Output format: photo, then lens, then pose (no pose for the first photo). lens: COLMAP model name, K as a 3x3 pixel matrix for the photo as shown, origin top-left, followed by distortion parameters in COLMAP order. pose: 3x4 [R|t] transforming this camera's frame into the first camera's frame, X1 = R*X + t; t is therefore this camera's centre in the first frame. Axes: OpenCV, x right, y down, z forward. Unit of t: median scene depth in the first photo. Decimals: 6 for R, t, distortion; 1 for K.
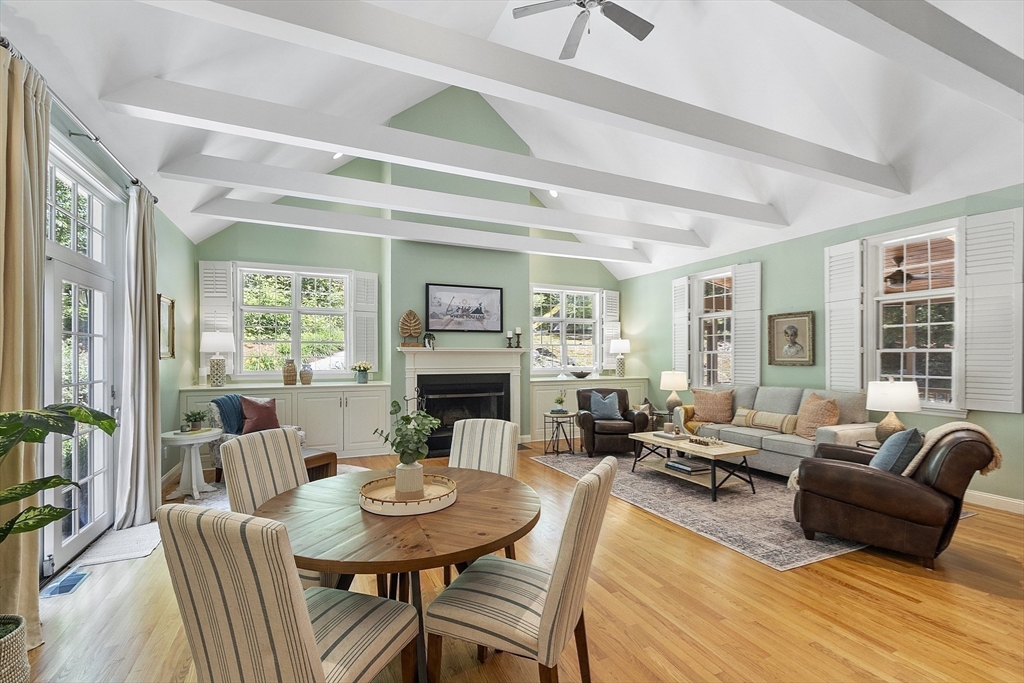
lens RADIAL K [[441.8, 0, 507.3], [0, 441.8, 357.8], [0, 0, 1]] dist [-0.000008, 0.000138]
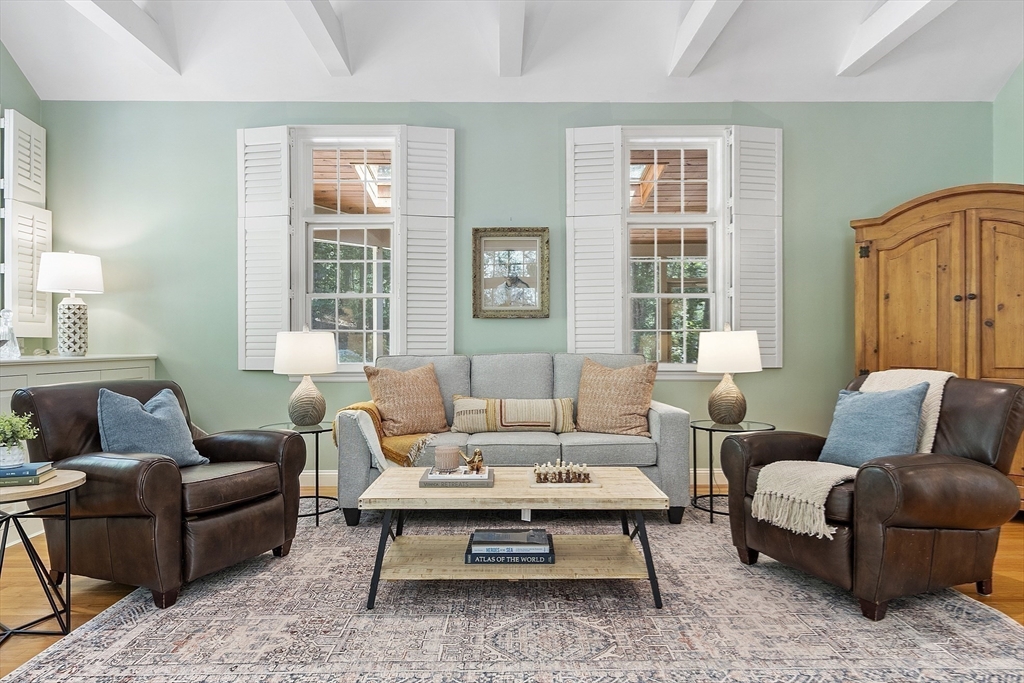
lens RADIAL K [[615.8, 0, 505.9], [0, 615.8, 344.9], [0, 0, 1]] dist [0.001617, 0.000618]
pose [[0.402218, 0.000851, 0.915543, -0.096250], [0.003662, 0.999990, -0.002538, 0.049828], [-0.915537, 0.004374, 0.402211, 0.620964]]
